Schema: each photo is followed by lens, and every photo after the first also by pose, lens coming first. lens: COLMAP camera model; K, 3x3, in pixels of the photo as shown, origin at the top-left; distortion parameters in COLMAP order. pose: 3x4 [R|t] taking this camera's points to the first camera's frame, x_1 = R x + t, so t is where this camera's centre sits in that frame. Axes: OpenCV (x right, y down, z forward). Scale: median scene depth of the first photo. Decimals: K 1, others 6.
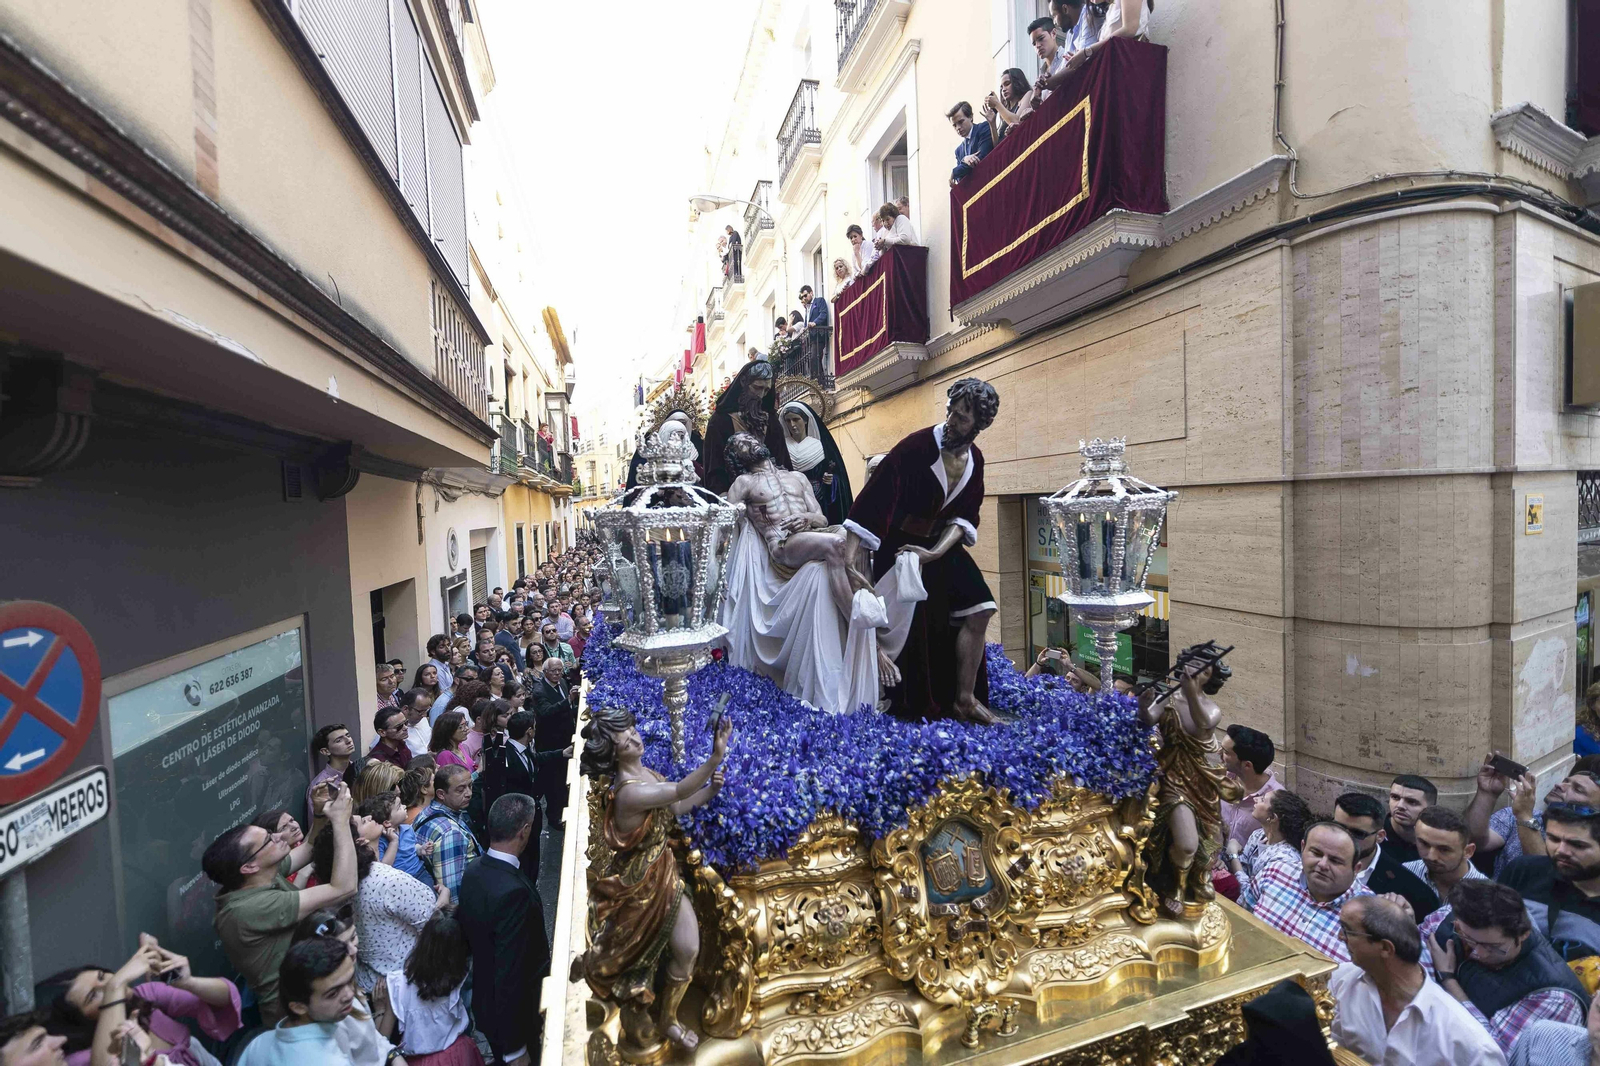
lens RADIAL K [[641.4, 0, 802.8], [0, 641.4, 532.6], [0, 0, 1]] dist [0.008121, -0.004436]
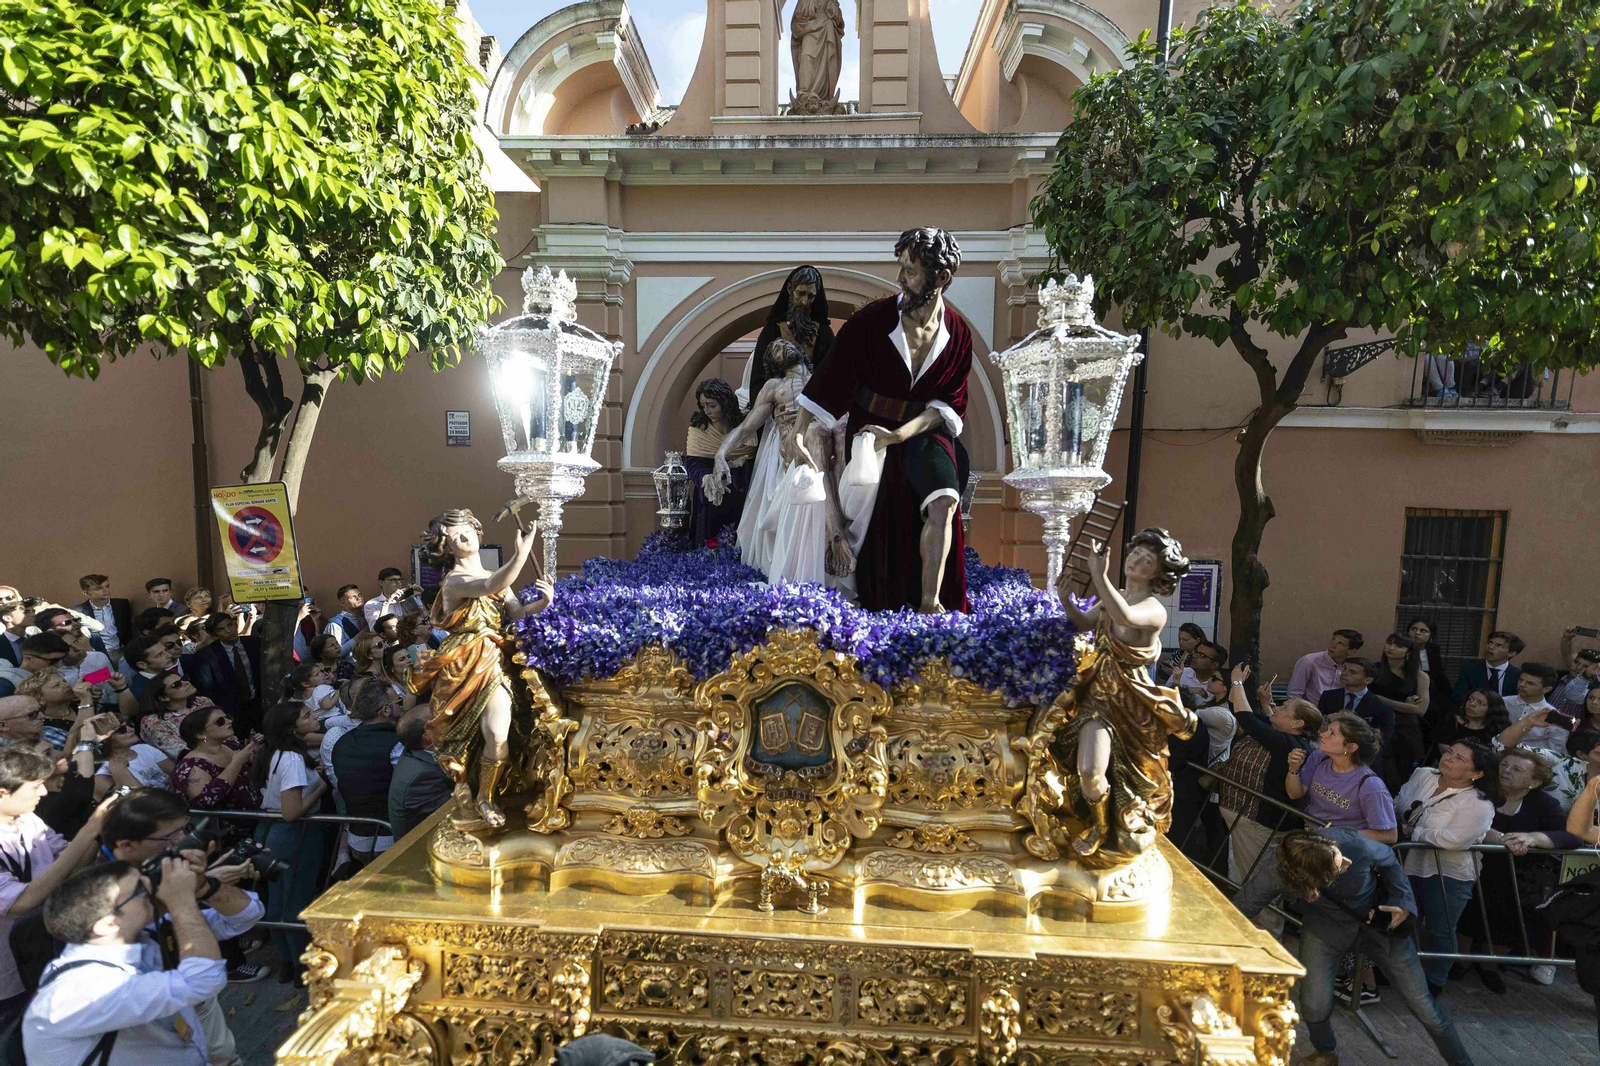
lens RADIAL K [[641.4, 0, 802.8], [0, 641.4, 532.6], [0, 0, 1]] dist [0.008121, -0.004436]
pose [[0.938372, 0.073928, -0.337629, 0.342502], [-0.066203, 0.997215, 0.034353, 0.126933], [0.339228, -0.009884, 0.940652, 0.088140]]
